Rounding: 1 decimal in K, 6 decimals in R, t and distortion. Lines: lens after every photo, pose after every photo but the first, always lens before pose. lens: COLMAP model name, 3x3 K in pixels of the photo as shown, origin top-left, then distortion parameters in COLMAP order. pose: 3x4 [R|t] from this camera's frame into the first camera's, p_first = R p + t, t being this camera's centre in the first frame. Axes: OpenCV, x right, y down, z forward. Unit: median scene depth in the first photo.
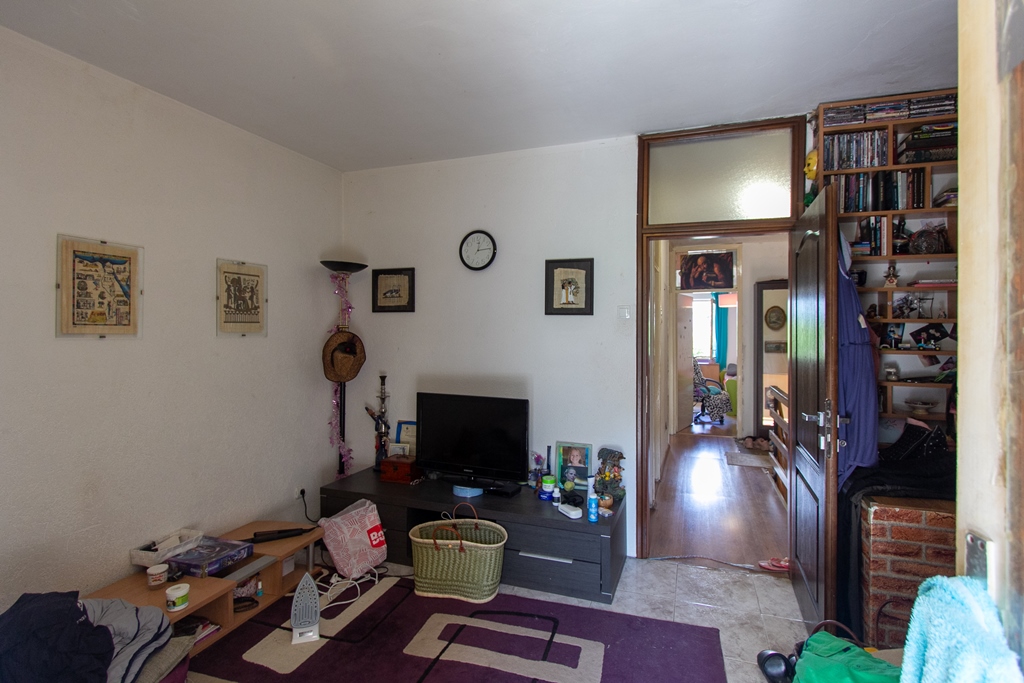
lens RADIAL K [[514.1, 0, 512.0], [0, 514.1, 341.5], [0, 0, 1]] dist [-0.038613, -0.000118]
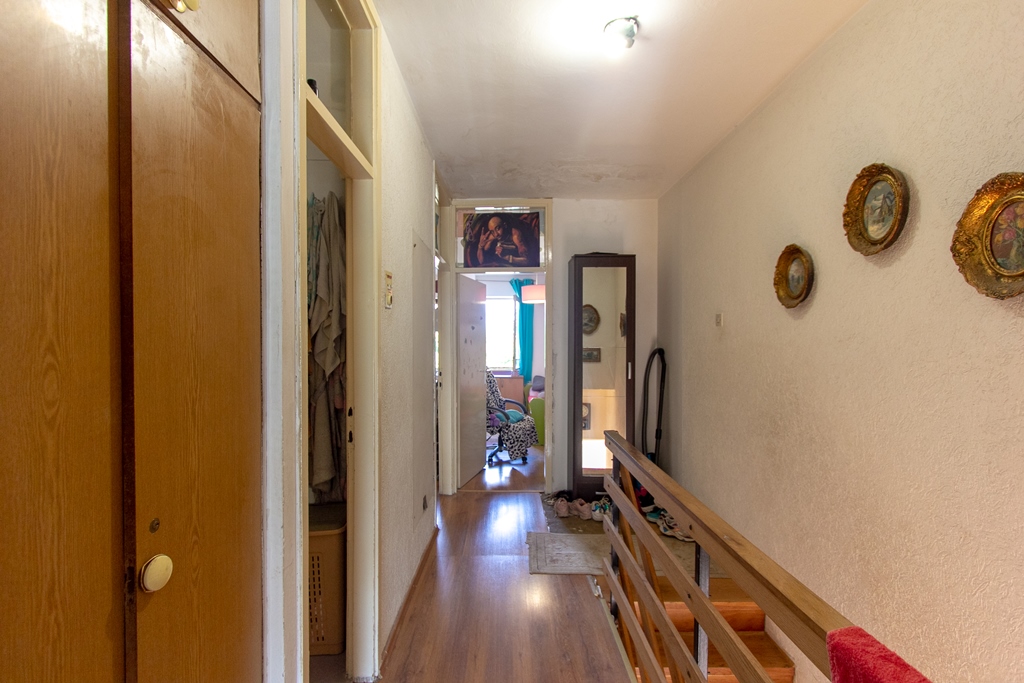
lens RADIAL K [[508.6, 0, 512.0], [0, 508.6, 352.8], [0, 0, 1]] dist [0.000649, -0.000867]
pose [[0.938423, -0.001965, 0.345484, 0.138303], [-0.000213, 0.999980, 0.006266, 0.002012], [-0.345489, -0.005954, 0.938404, 0.316015]]
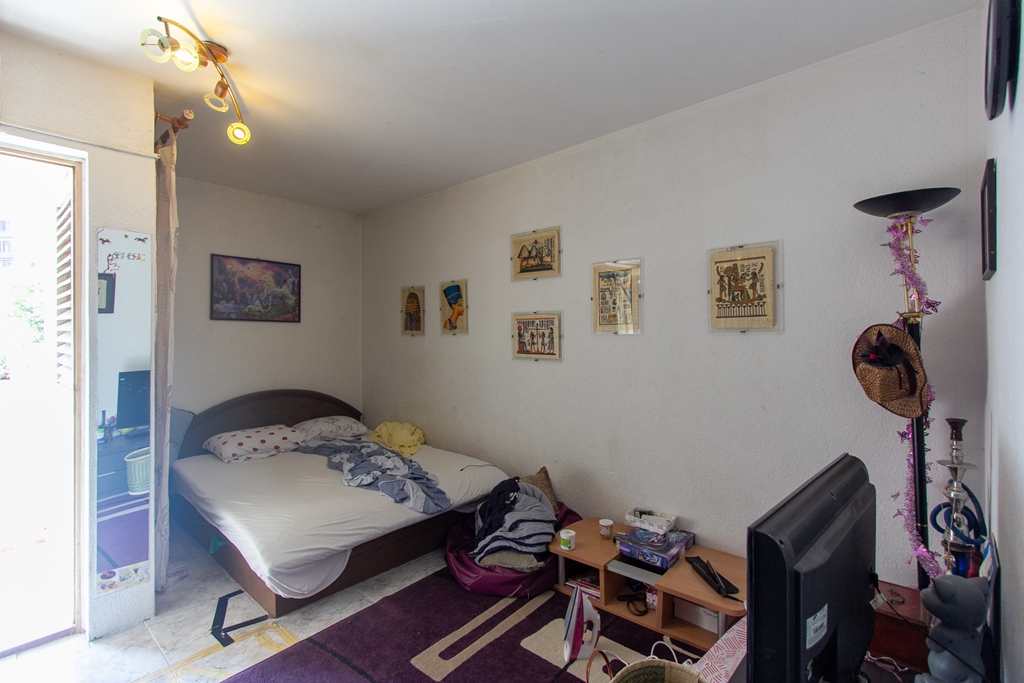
lens RADIAL K [[480.7, 0, 508.8], [0, 480.7, 331.9], [0, 0, 1]] dist [0.002155, 0.000090]
pose [[-0.387997, 0.008969, -0.921617, 0.488194], [-0.000668, 0.999950, 0.010013, -0.026394], [0.921660, 0.004501, -0.387972, 1.289221]]
